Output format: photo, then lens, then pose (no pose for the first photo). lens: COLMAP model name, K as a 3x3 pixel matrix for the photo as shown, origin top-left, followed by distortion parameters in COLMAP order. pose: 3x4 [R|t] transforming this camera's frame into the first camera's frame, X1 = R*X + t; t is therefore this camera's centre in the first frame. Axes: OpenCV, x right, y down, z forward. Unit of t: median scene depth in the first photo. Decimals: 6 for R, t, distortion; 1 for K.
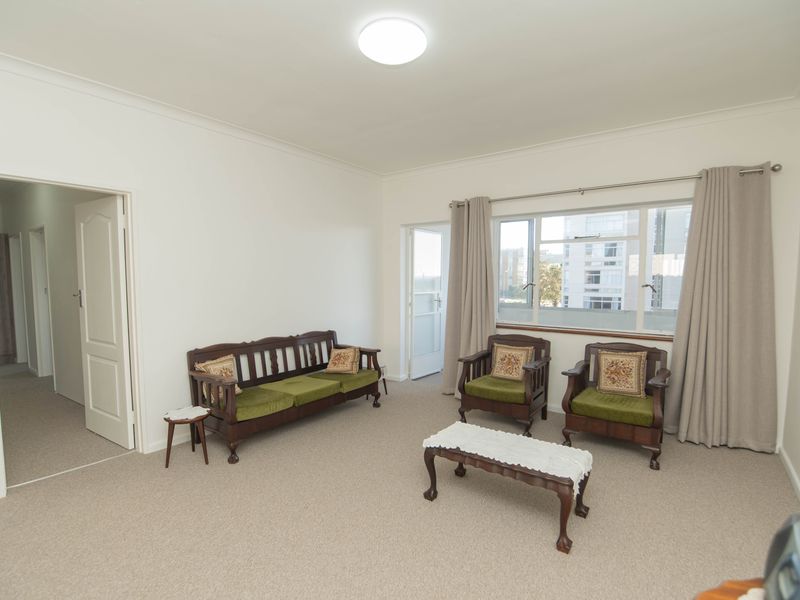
lens RADIAL K [[404.1, 0, 400.0], [0, 404.1, 306.6], [0, 0, 1]] dist [-0.003307, -0.010399]
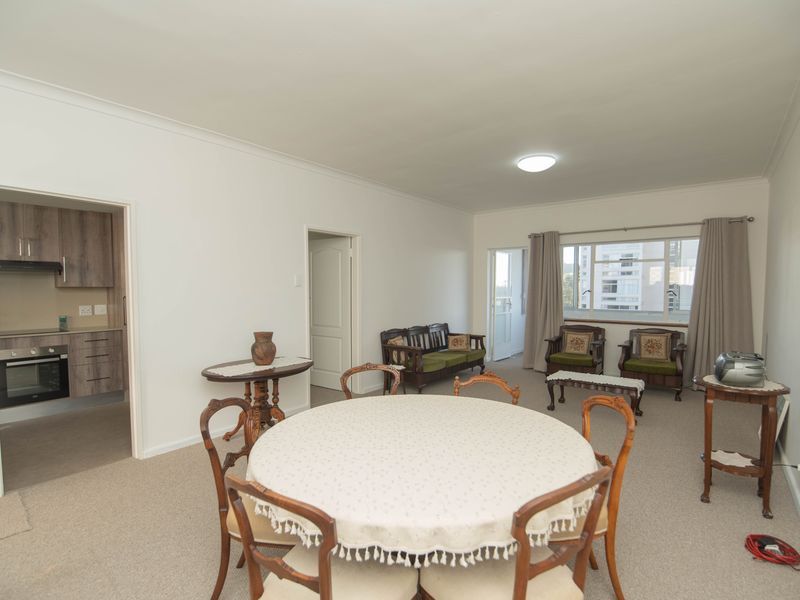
lens RADIAL K [[404.1, 0, 400.0], [0, 404.1, 306.6], [0, 0, 1]] dist [-0.003307, -0.010399]
pose [[0.999647, 0.000906, -0.026571, -0.344967], [-0.001520, 0.999732, -0.023106, 0.039034], [0.026543, 0.023138, 0.999380, -0.513150]]
